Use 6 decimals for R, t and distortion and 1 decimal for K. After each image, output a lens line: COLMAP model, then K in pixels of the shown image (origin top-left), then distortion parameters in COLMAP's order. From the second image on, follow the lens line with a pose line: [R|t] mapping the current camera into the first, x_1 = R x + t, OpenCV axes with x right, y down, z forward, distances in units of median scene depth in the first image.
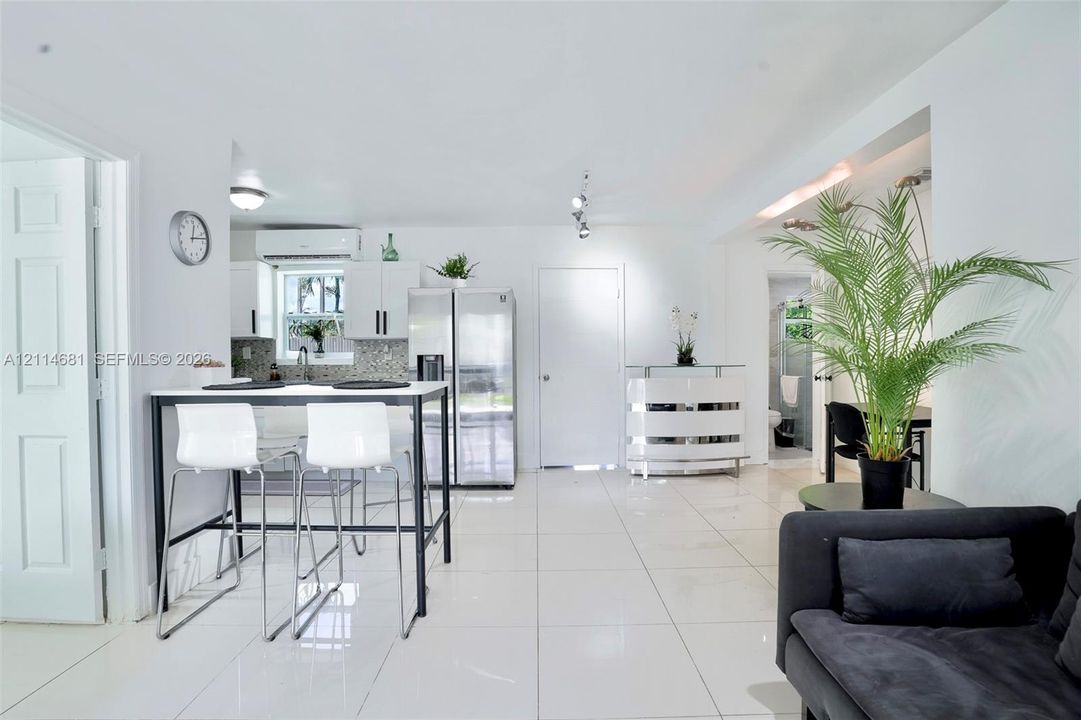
lens RADIAL K [[526.9, 0, 540.5], [0, 526.9, 360.0], [0, 0, 1]] dist [-0.072464, 0.028090]
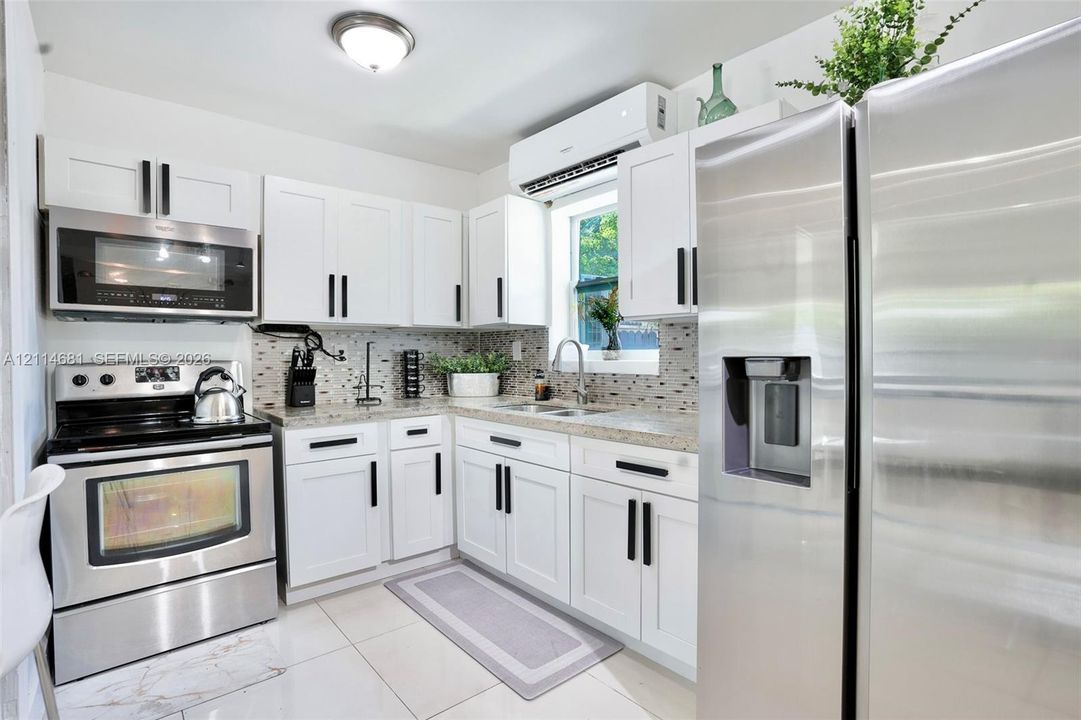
lens RADIAL K [[526.9, 0, 540.5], [0, 526.9, 360.0], [0, 0, 1]] dist [-0.072464, 0.028090]
pose [[0.632574, 0.011128, -0.774420, -0.058572], [-0.007220, 0.999938, 0.008472, -0.008447], [0.774466, 0.000232, 0.632615, 0.648942]]
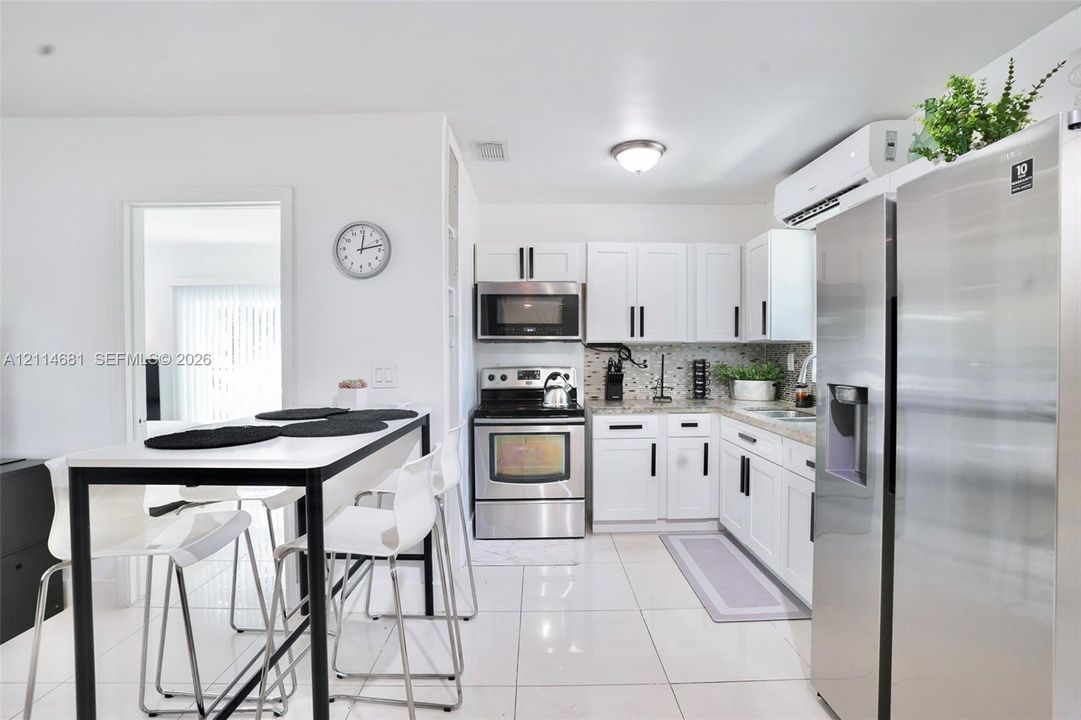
lens RADIAL K [[526.9, 0, 540.5], [0, 526.9, 360.0], [0, 0, 1]] dist [-0.072464, 0.028090]
pose [[-0.009380, 0.023185, -0.999687, 0.149352], [-0.011016, 0.999668, 0.023288, -0.030618], [0.999895, 0.011231, -0.009121, 0.698978]]
